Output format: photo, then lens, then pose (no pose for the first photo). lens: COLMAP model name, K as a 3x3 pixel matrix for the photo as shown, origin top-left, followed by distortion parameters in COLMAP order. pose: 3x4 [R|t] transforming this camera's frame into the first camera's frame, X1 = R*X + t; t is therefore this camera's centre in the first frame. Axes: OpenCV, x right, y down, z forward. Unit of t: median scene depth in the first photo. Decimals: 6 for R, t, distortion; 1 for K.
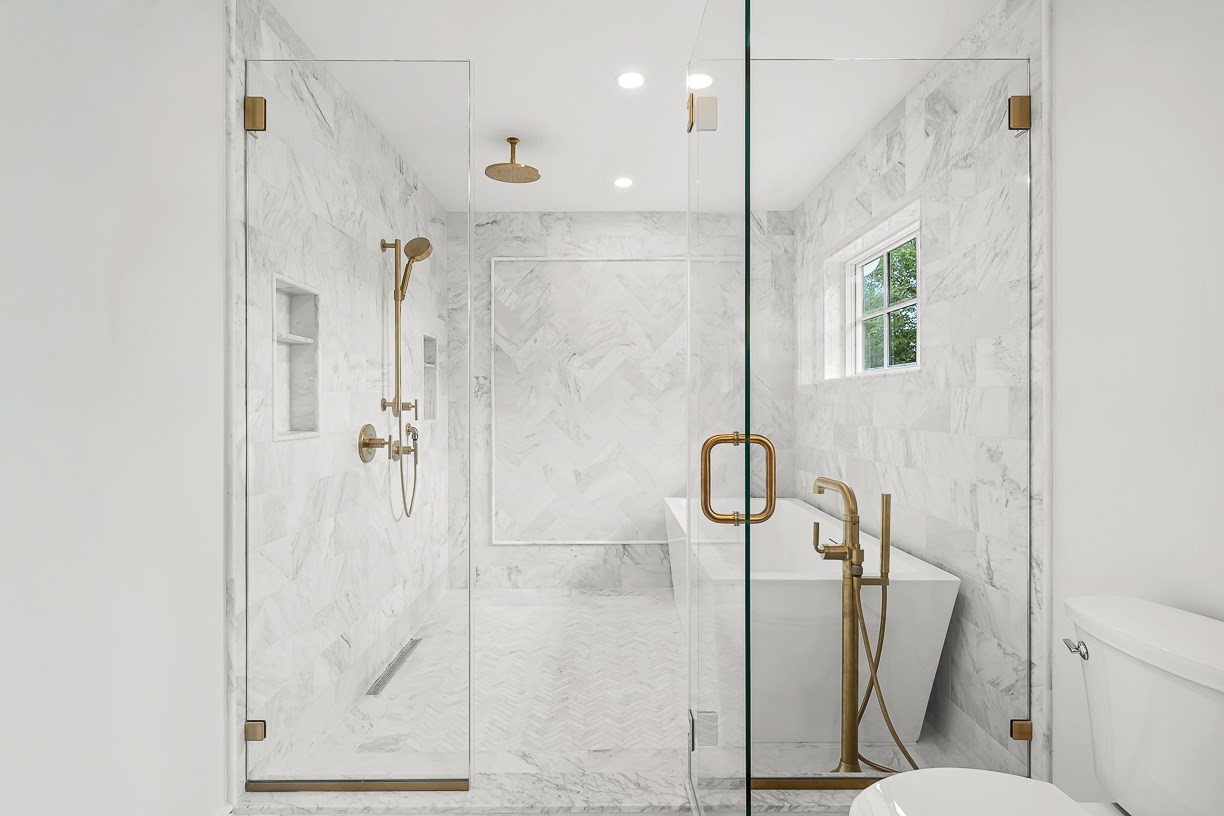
lens RADIAL K [[627.9, 0, 608.3], [0, 627.9, 397.3], [0, 0, 1]] dist [0.000542, -0.000025]
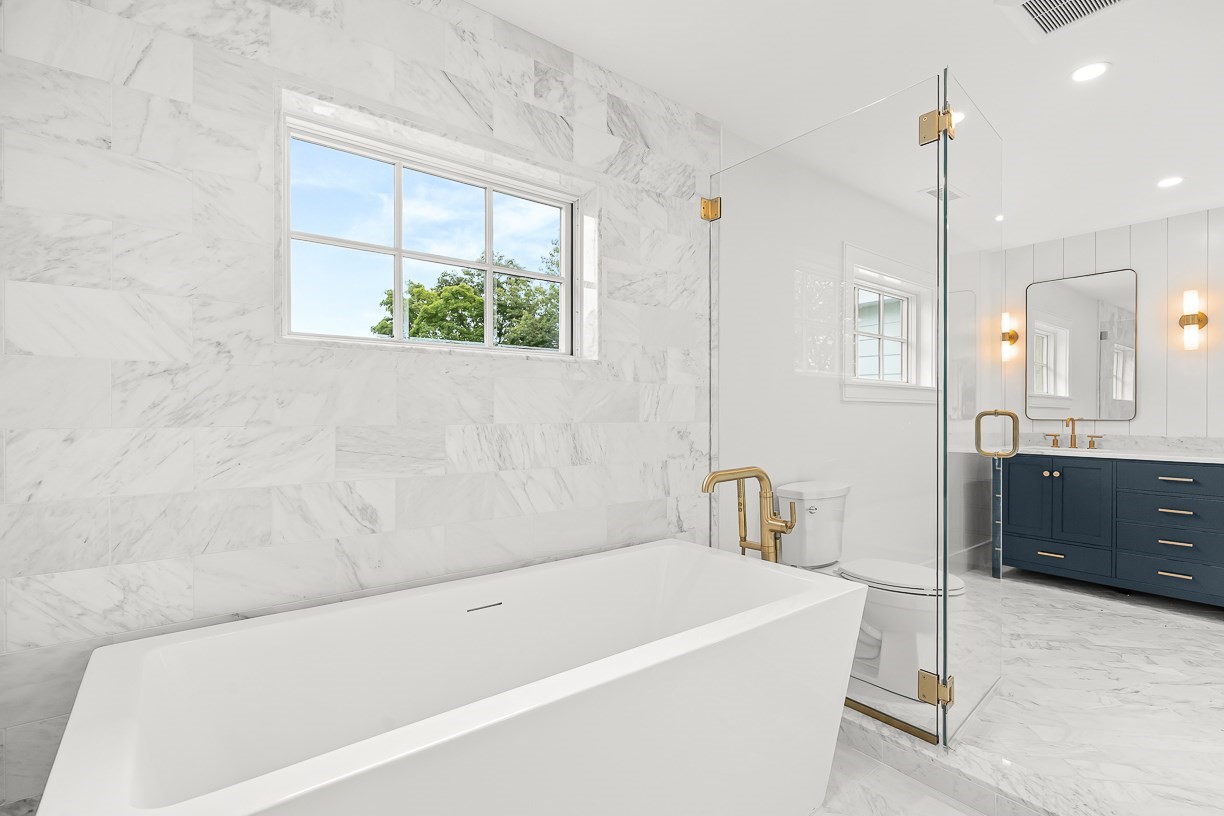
lens RADIAL K [[558.3, 0, 612.0], [0, 558.3, 408.0], [0, 0, 1]] dist [-0.000323, 0.000143]
pose [[-0.609316, 0.002373, 0.792924, -0.123725], [-0.010885, 0.999876, -0.011357, 0.023801], [-0.792853, -0.015551, -0.609215, 0.913604]]
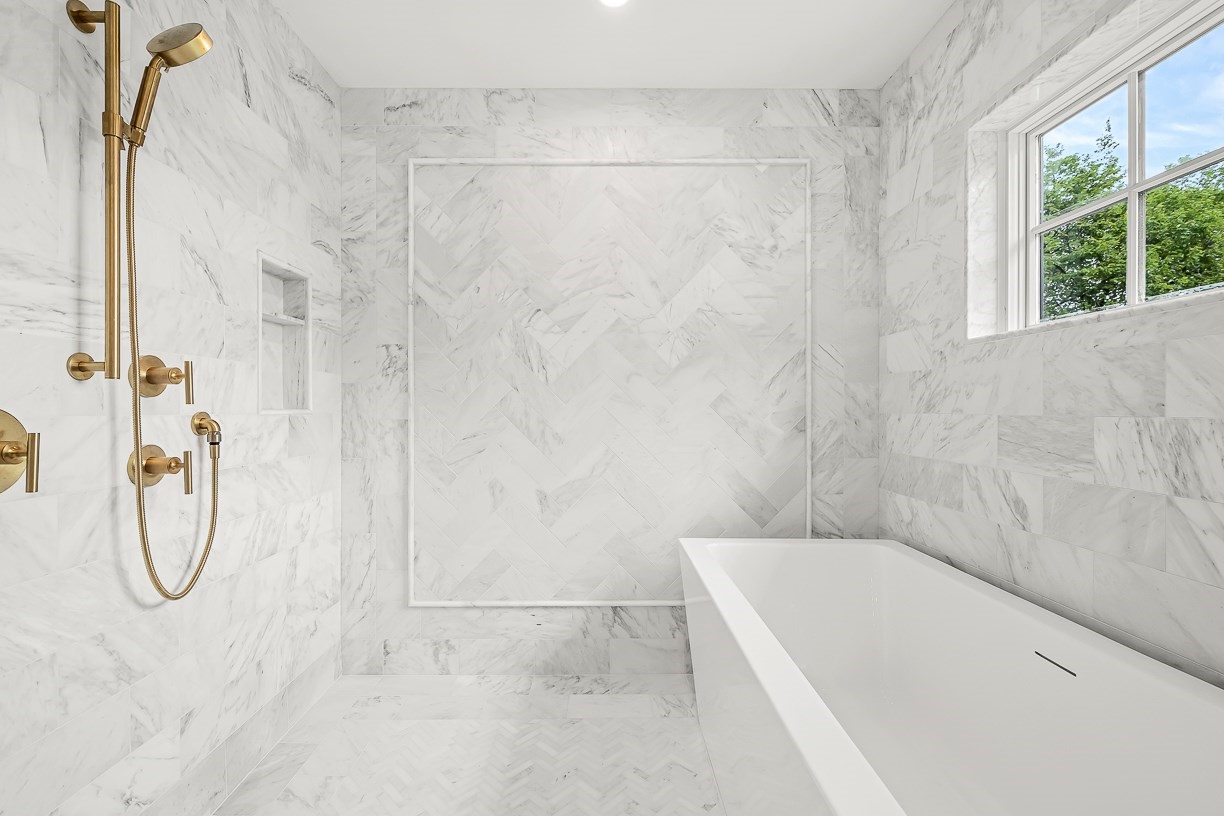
lens RADIAL K [[558.3, 0, 612.0], [0, 558.3, 408.0], [0, 0, 1]] dist [-0.000323, 0.000143]
pose [[0.999966, 0.003451, 0.007543, 0.017509], [-0.003509, 0.999964, 0.007705, 0.026702], [-0.007516, -0.007731, 0.999942, 0.431022]]
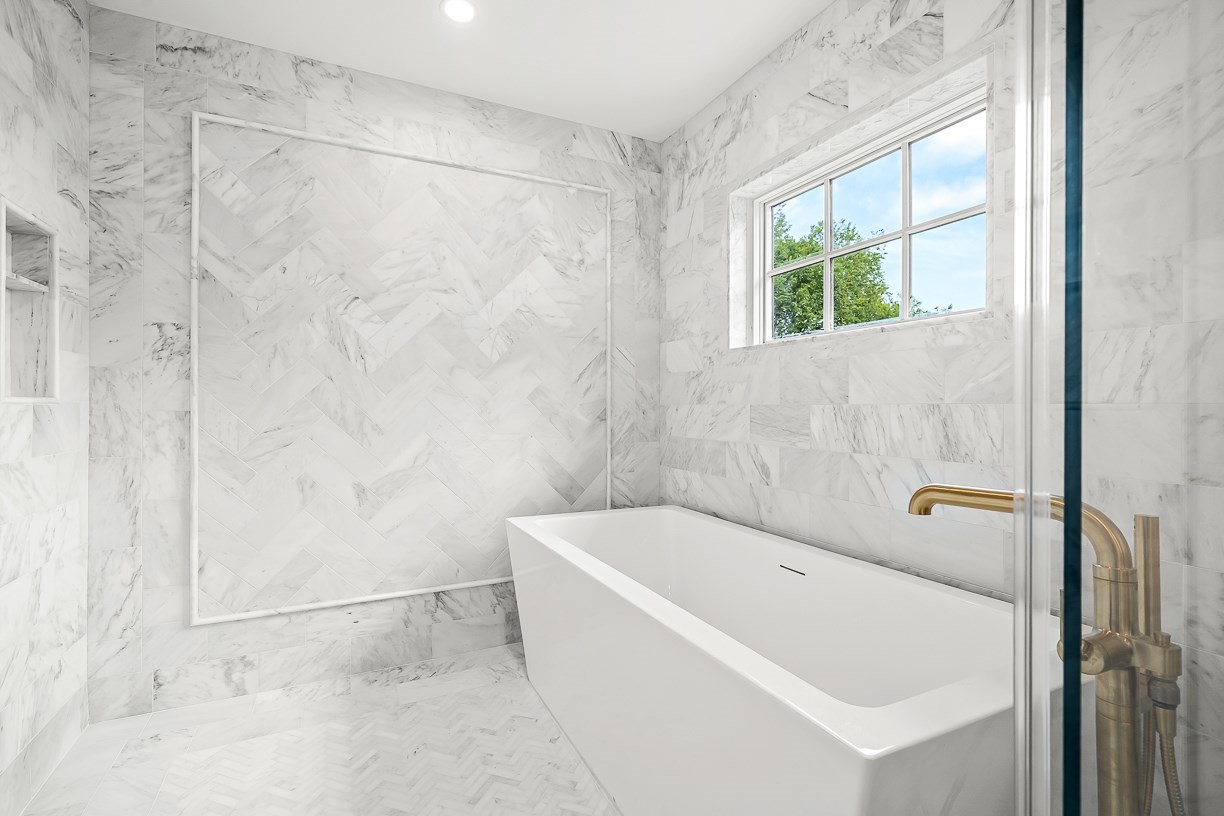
lens RADIAL K [[560.2, 0, 616.9], [0, 560.2, 403.9], [0, 0, 1]] dist [-0.000103, 0.000343]
pose [[0.895890, 0.006894, 0.444222, -0.068809], [-0.008664, 0.999961, 0.001955, 0.033248], [-0.444191, -0.005600, 0.895914, 0.389266]]
